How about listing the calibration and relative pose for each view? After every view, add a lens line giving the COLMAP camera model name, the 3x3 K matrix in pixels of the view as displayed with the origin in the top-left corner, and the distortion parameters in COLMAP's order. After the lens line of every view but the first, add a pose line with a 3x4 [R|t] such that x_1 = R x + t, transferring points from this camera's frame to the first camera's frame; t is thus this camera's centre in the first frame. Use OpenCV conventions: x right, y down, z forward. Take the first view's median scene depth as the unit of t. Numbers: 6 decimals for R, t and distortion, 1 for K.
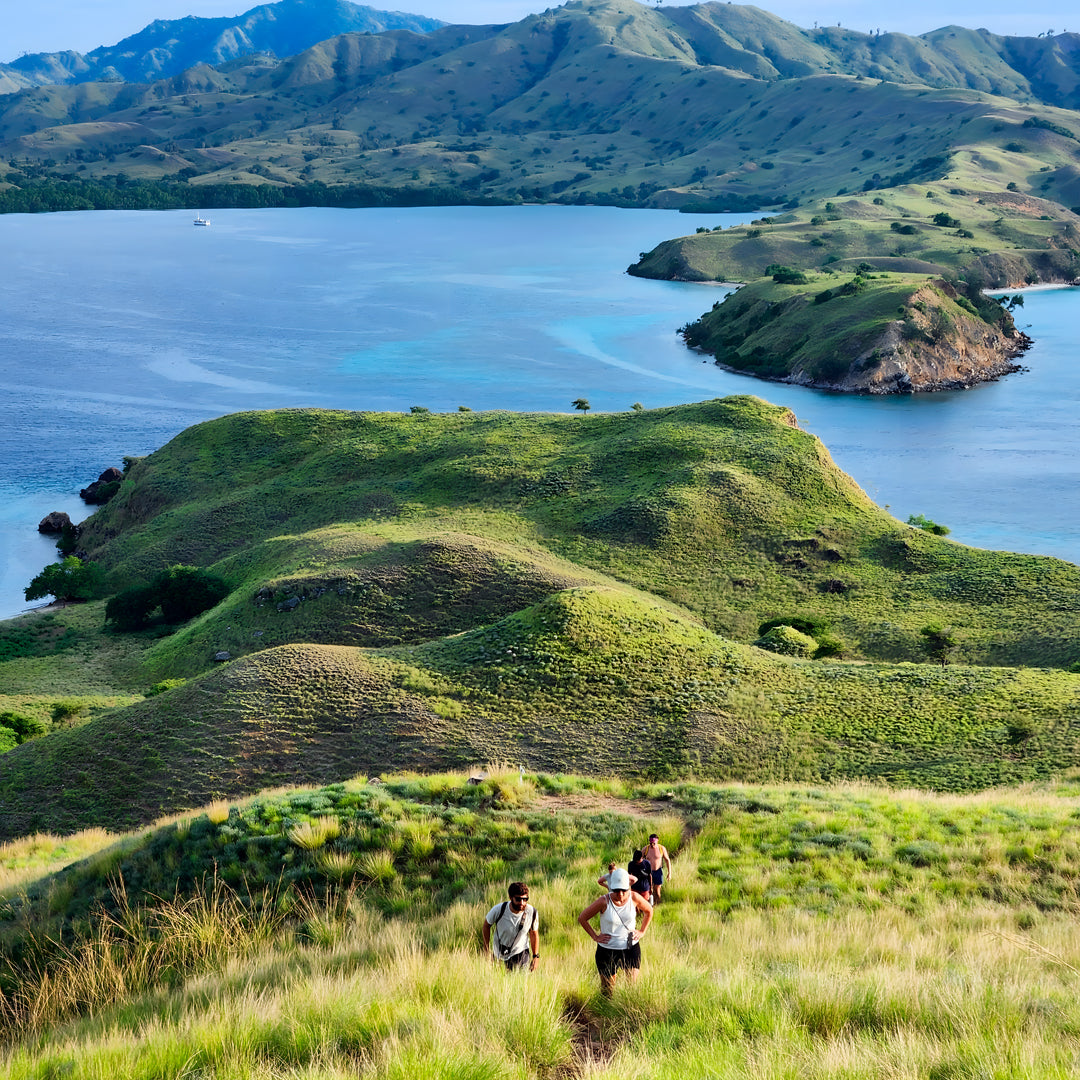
lens RADIAL K [[1438.8, 0, 538.3], [0, 1438.8, 542.5], [0, 0, 1]] dist [0.030294, 0.000000]
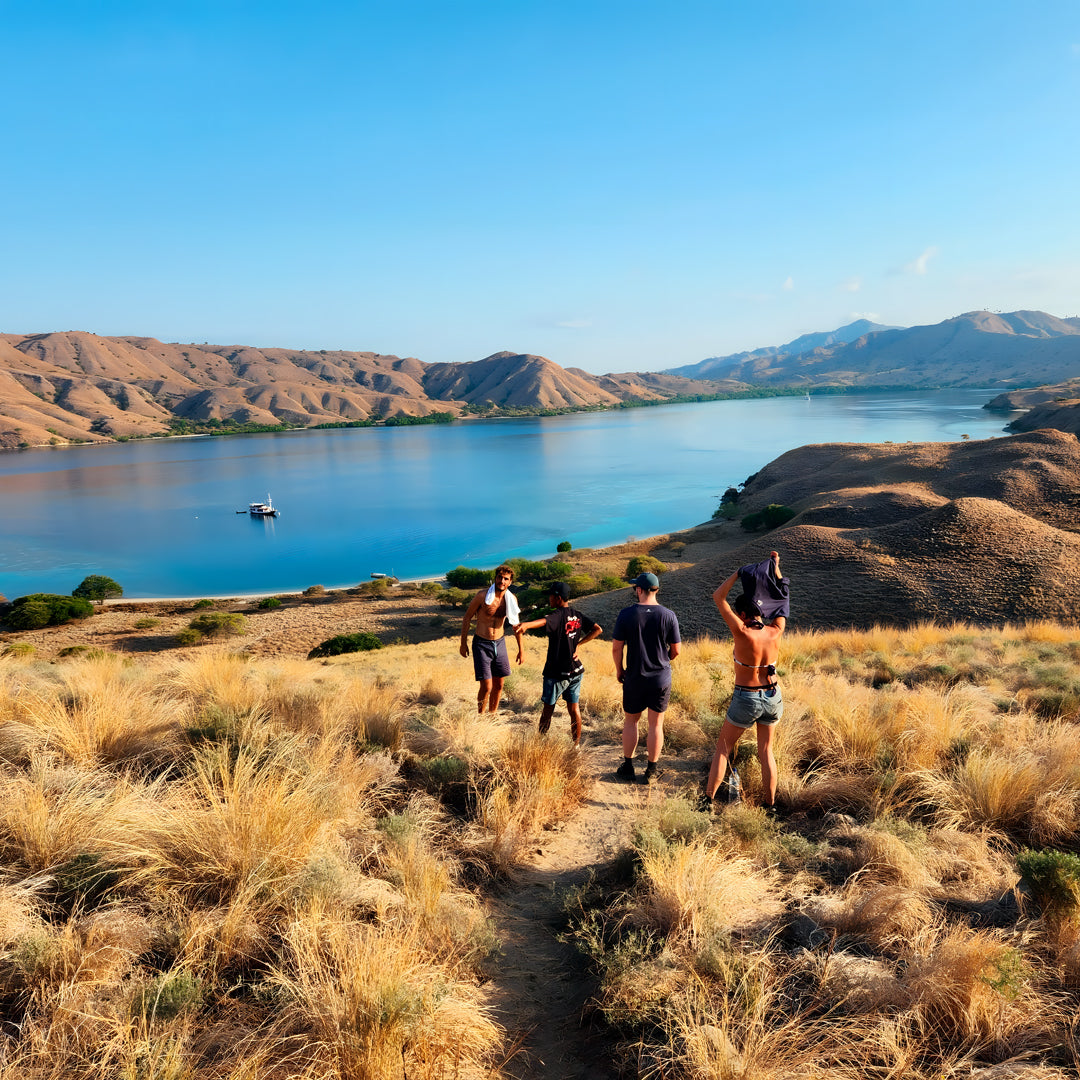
lens RADIAL K [[1438.8, 0, 539.8], [0, 1438.8, 542.2], [0, 0, 1]] dist [0.030294, 0.000000]
pose [[0.962722, 0.037966, -0.267814, 0.001234], [0.000517, 0.989840, 0.142182, -0.242941], [0.270491, -0.137021, 0.952922, -1.224439]]
